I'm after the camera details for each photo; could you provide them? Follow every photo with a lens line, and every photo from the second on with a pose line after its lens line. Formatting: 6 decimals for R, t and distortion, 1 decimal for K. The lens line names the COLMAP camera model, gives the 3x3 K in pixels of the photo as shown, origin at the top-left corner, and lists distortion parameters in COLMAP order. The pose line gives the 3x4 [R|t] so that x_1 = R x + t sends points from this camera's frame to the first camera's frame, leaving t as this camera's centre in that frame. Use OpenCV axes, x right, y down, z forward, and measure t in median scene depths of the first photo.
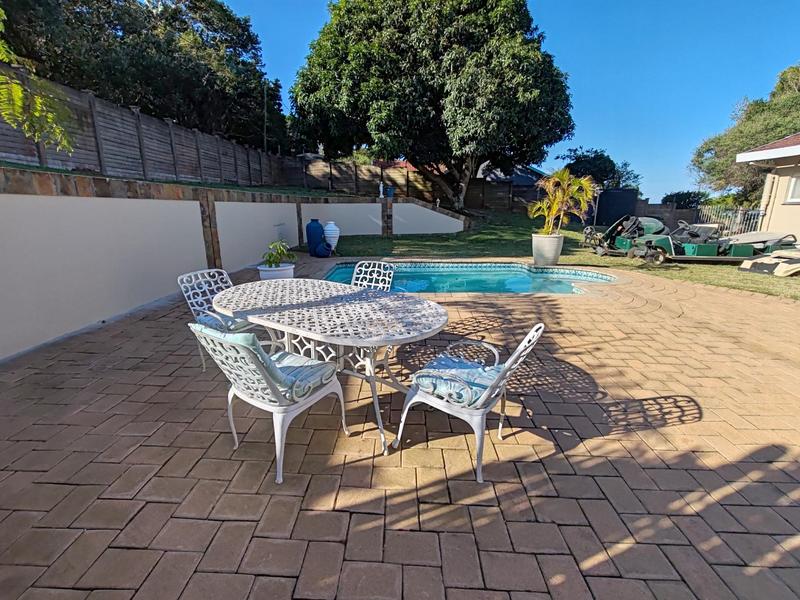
lens RADIAL K [[362.6, 0, 400.0], [0, 362.6, 300.0], [0, 0, 1]] dist [-0.000573, 0.000393]
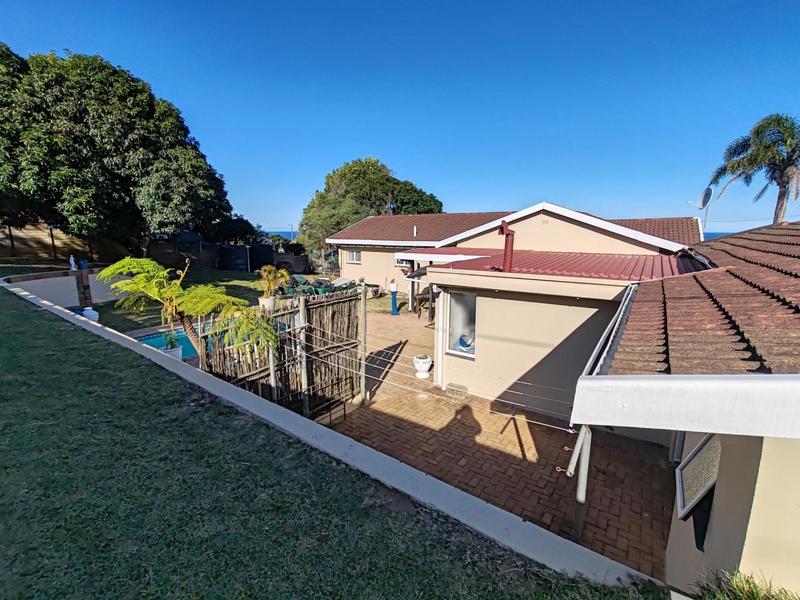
lens RADIAL K [[362.6, 0, 400.0], [0, 362.6, 300.0], [0, 0, 1]] dist [-0.000573, 0.000393]
pose [[0.553186, -0.148921, 0.819639, -0.446501], [0.193960, 0.979877, 0.047128, -0.080402], [-0.810163, 0.132907, 0.570939, -0.355950]]
